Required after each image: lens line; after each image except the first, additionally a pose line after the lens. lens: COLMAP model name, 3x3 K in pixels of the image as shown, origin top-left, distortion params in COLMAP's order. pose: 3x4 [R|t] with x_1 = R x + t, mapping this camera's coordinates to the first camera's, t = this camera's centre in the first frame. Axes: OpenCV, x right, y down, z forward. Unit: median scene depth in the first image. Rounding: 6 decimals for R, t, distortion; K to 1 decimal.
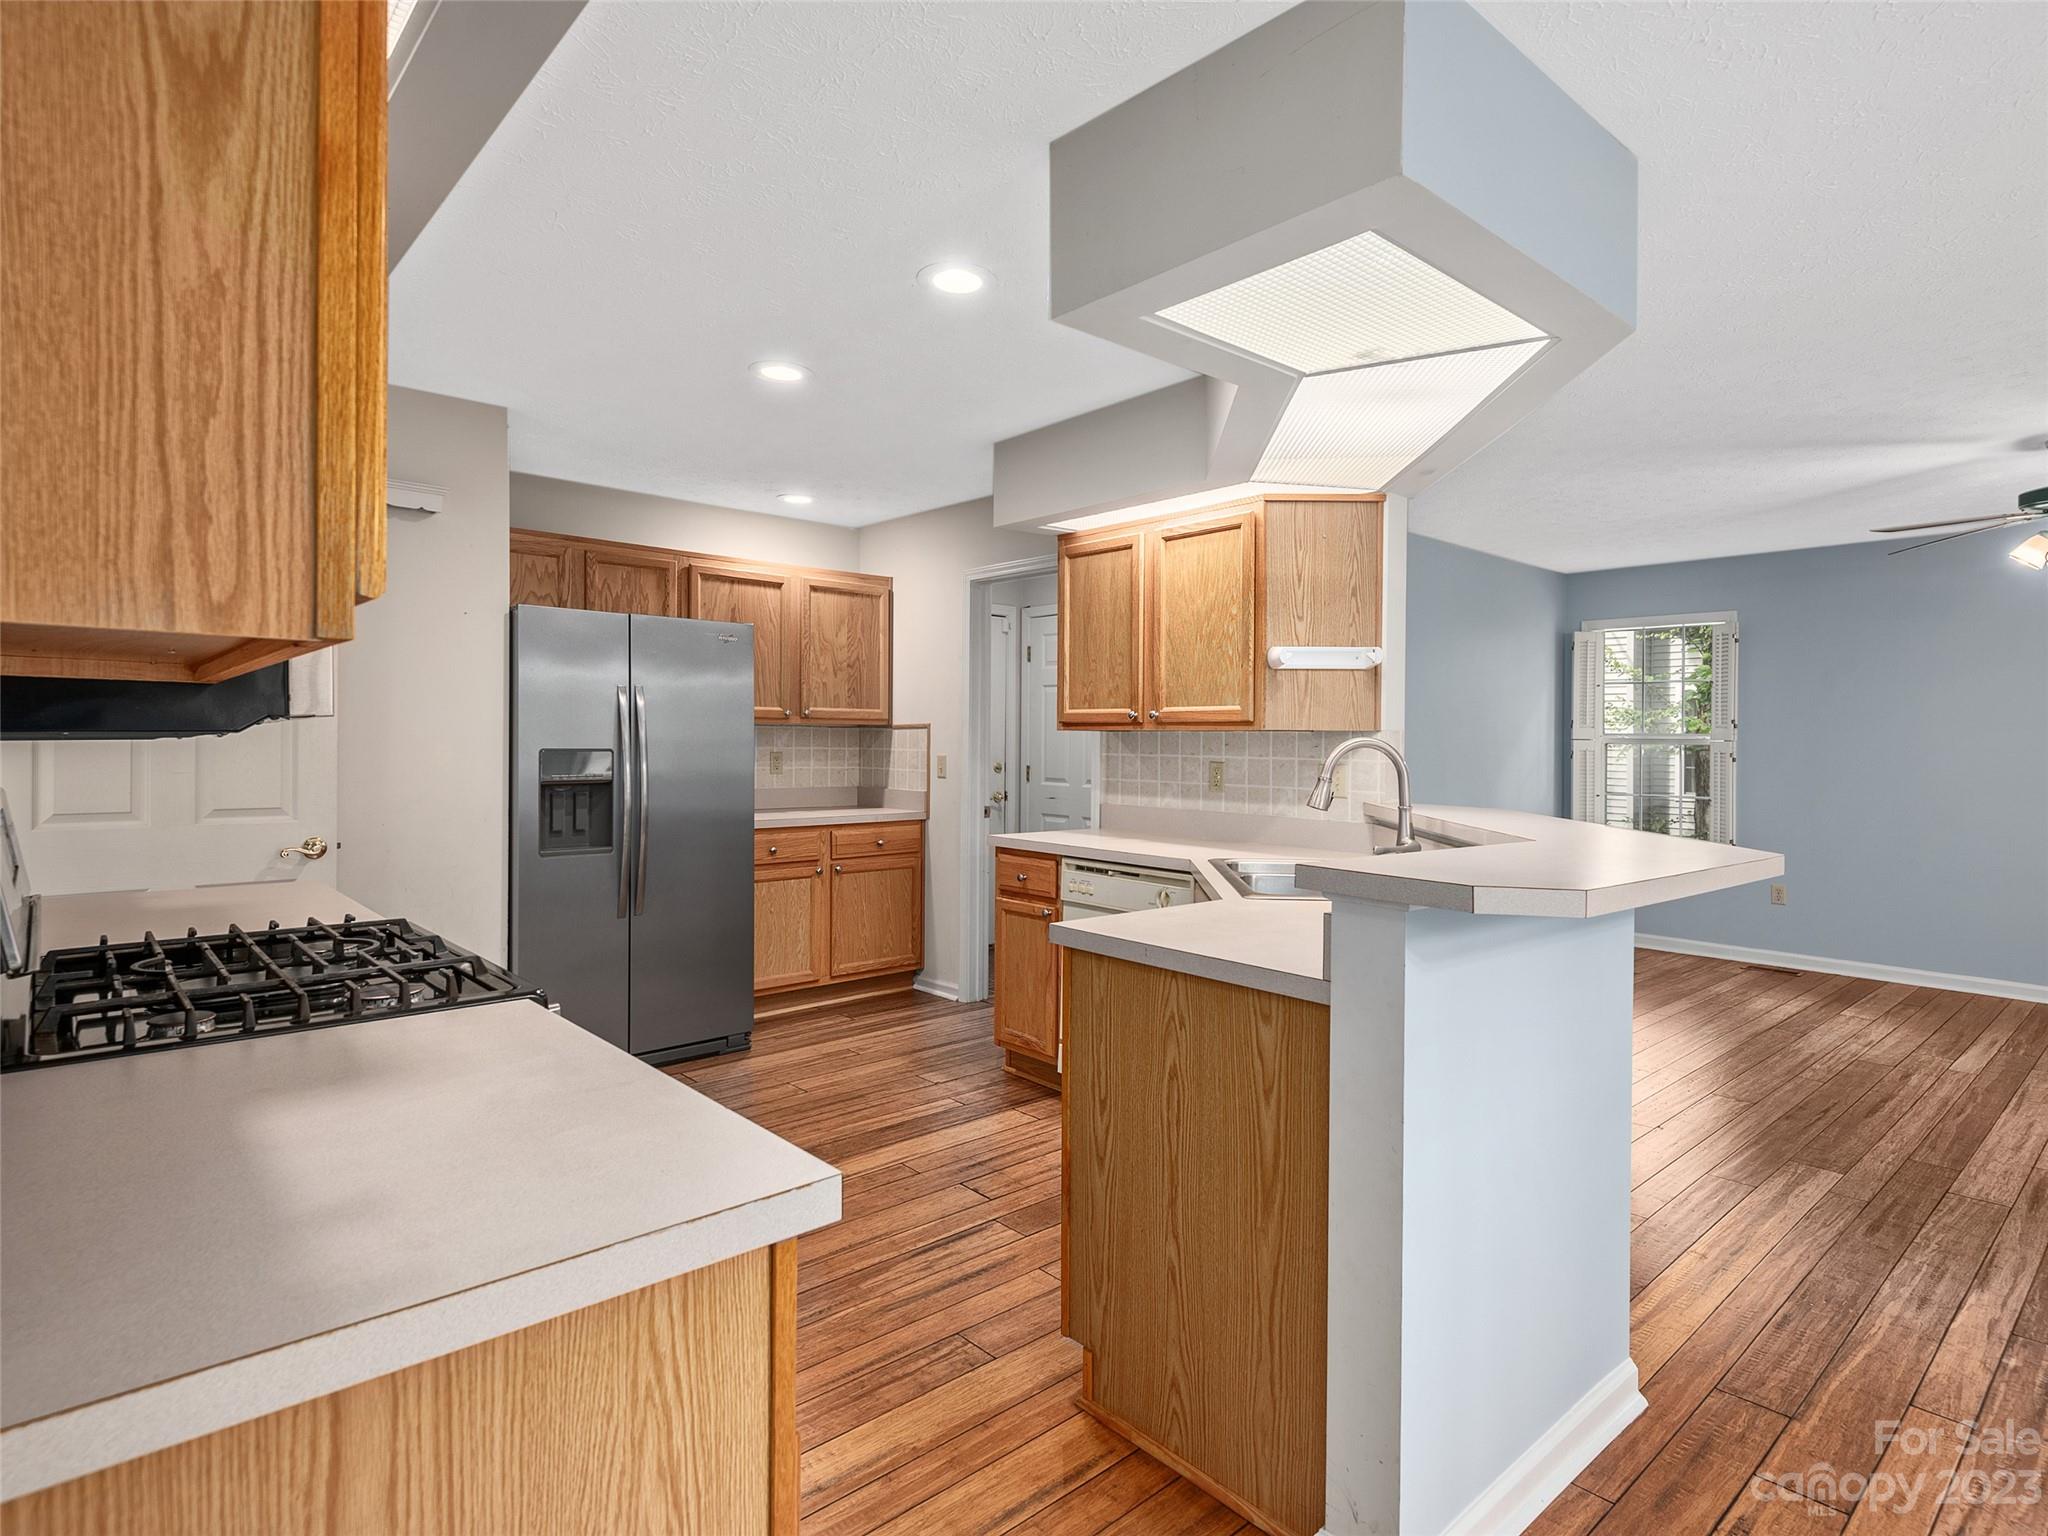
lens RADIAL K [[1078.5, 0, 1026.0], [0, 1078.5, 745.6], [0, 0, 1]] dist [0.043853, -0.035227]
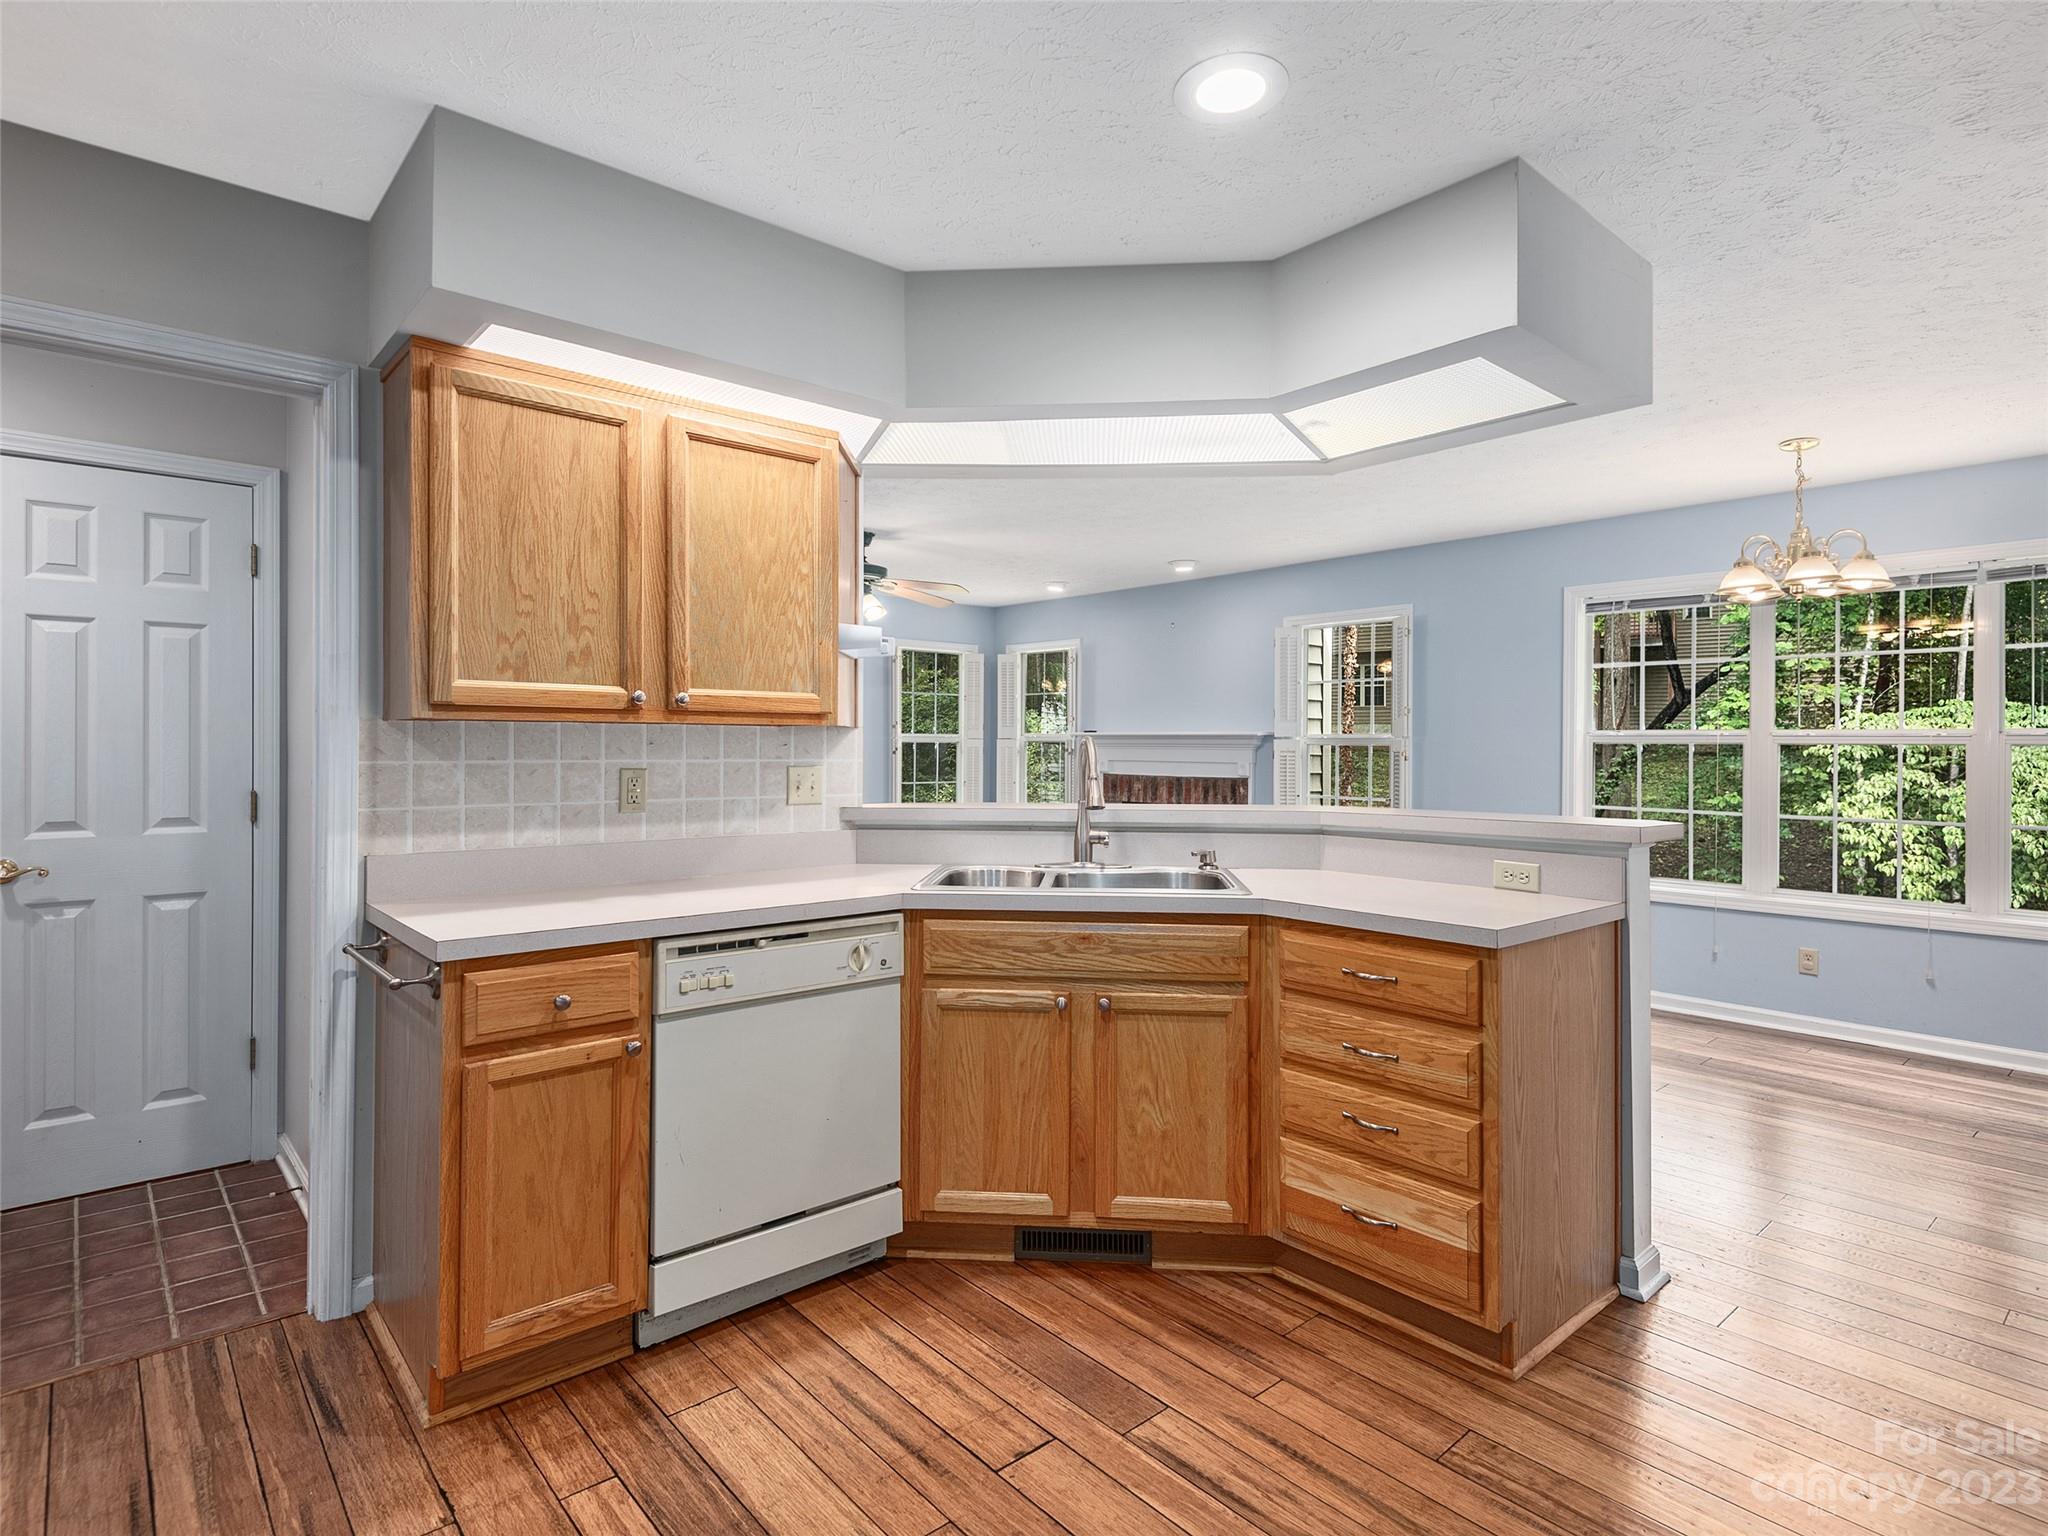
lens RADIAL K [[1078.5, 0, 1026.0], [0, 1078.5, 745.6], [0, 0, 1]] dist [0.043853, -0.035227]
pose [[0.006847, -0.009476, 0.999932, -0.546819], [0.001130, 0.999955, 0.009469, -0.006034], [-0.999976, 0.001065, 0.006857, 0.803481]]
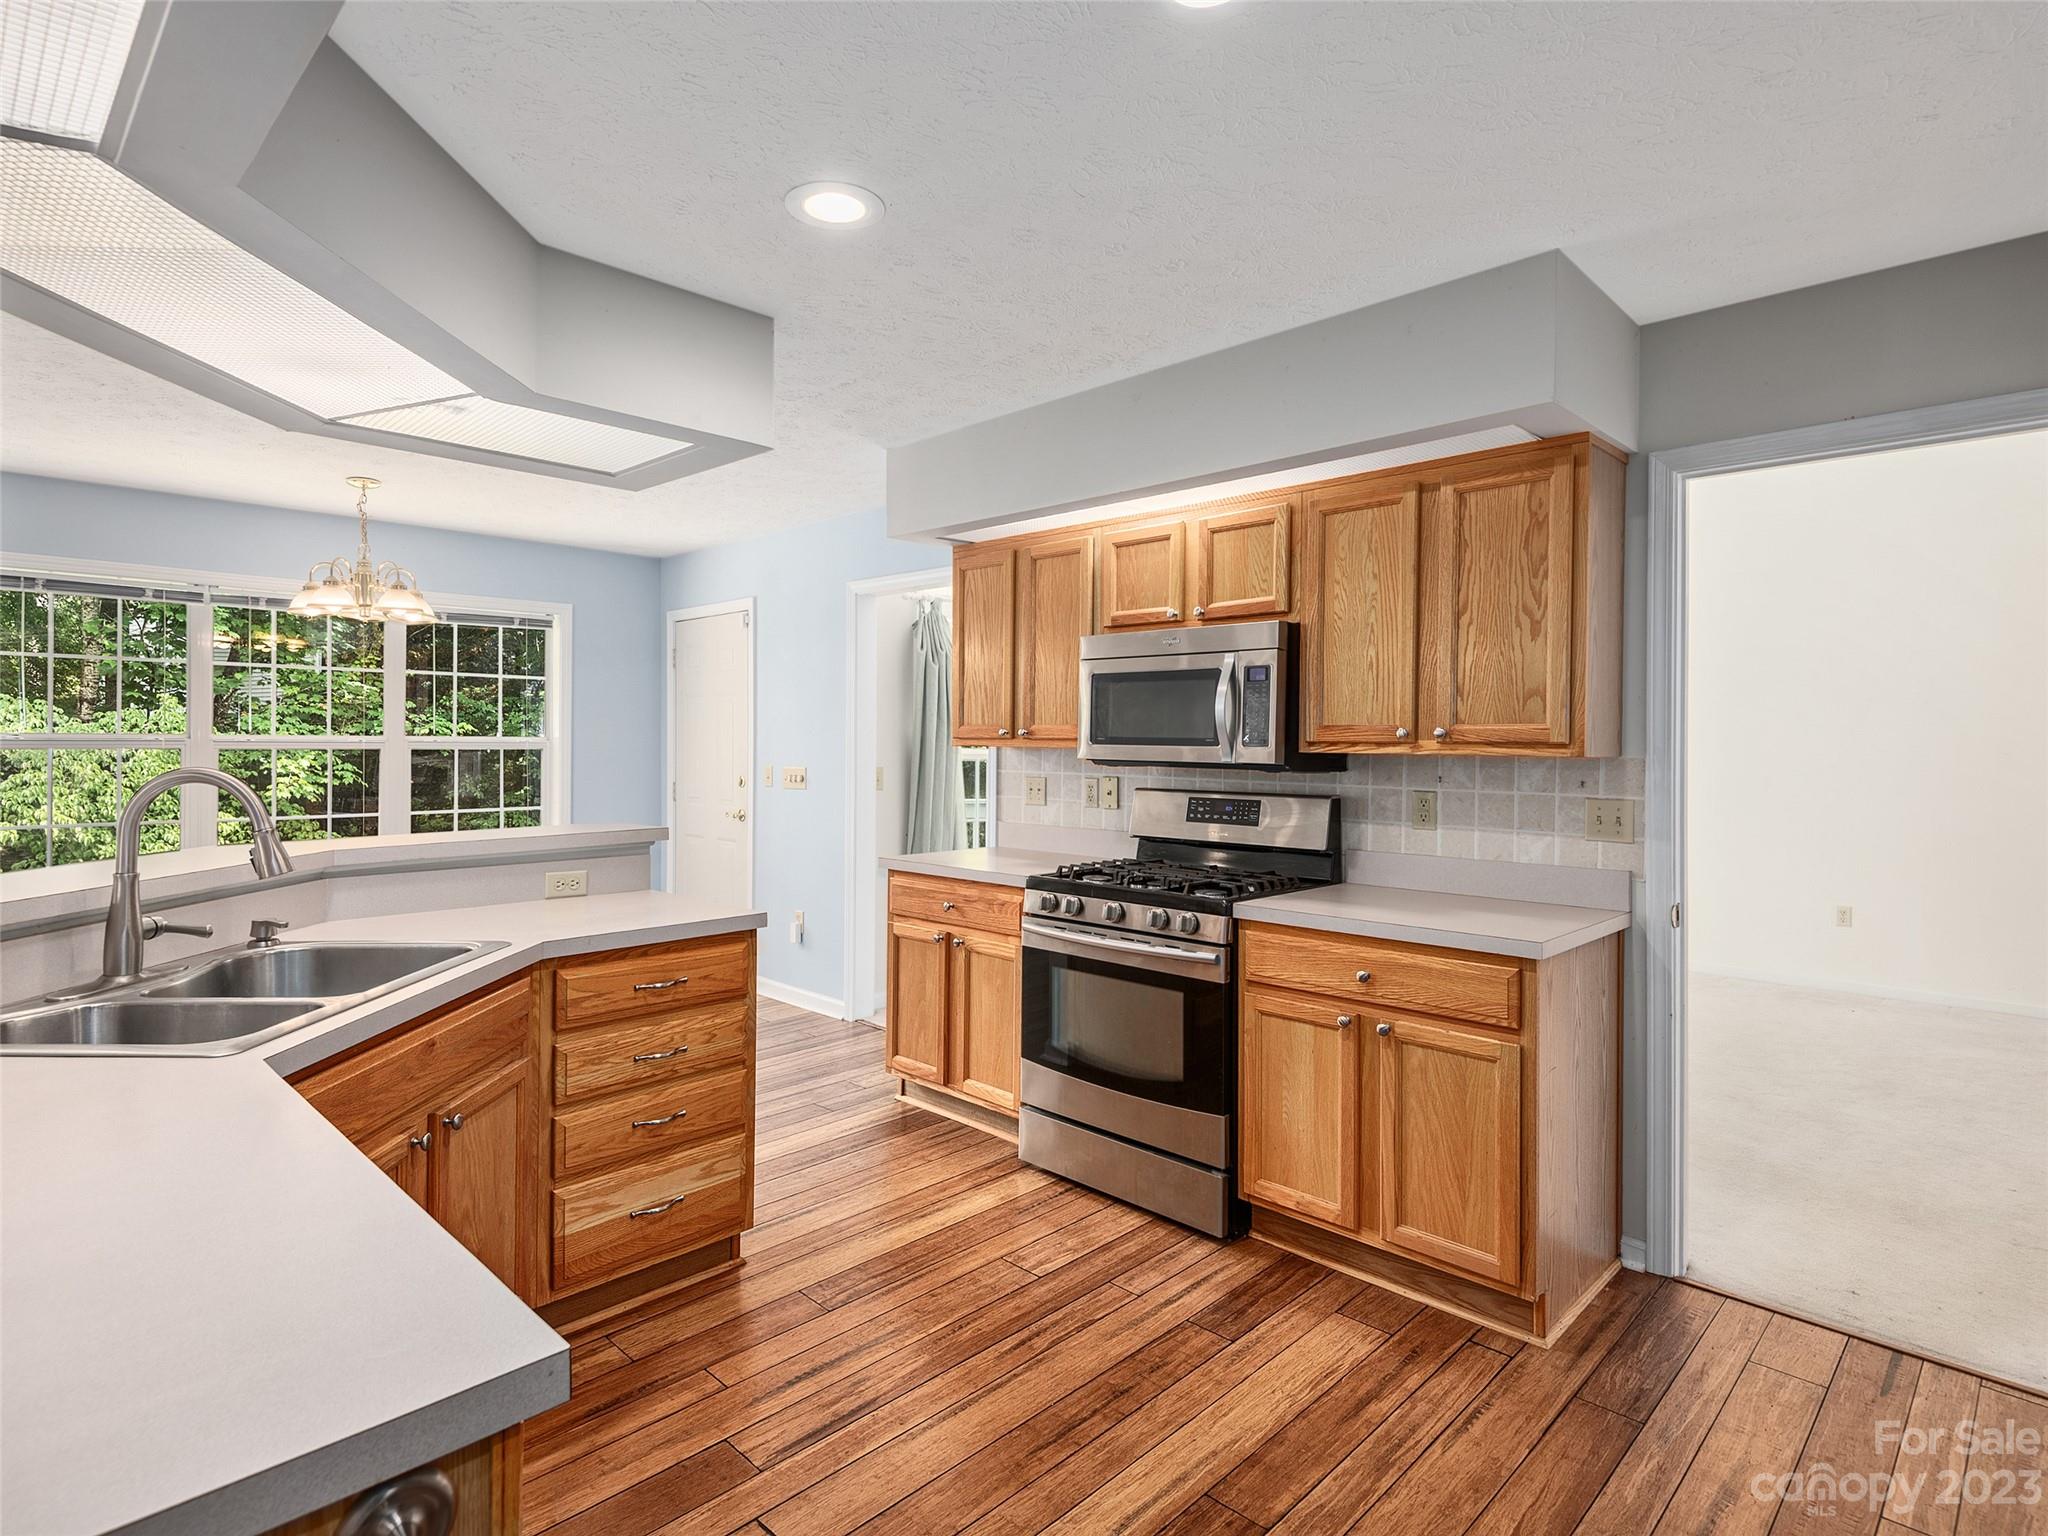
lens RADIAL K [[1078.5, 0, 1026.0], [0, 1078.5, 745.6], [0, 0, 1]] dist [0.043853, -0.035227]
pose [[-0.997708, -0.011557, -0.066674, -0.111169], [-0.012420, 0.999844, 0.012534, -0.027584], [0.066518, 0.013333, -0.997696, 1.292087]]
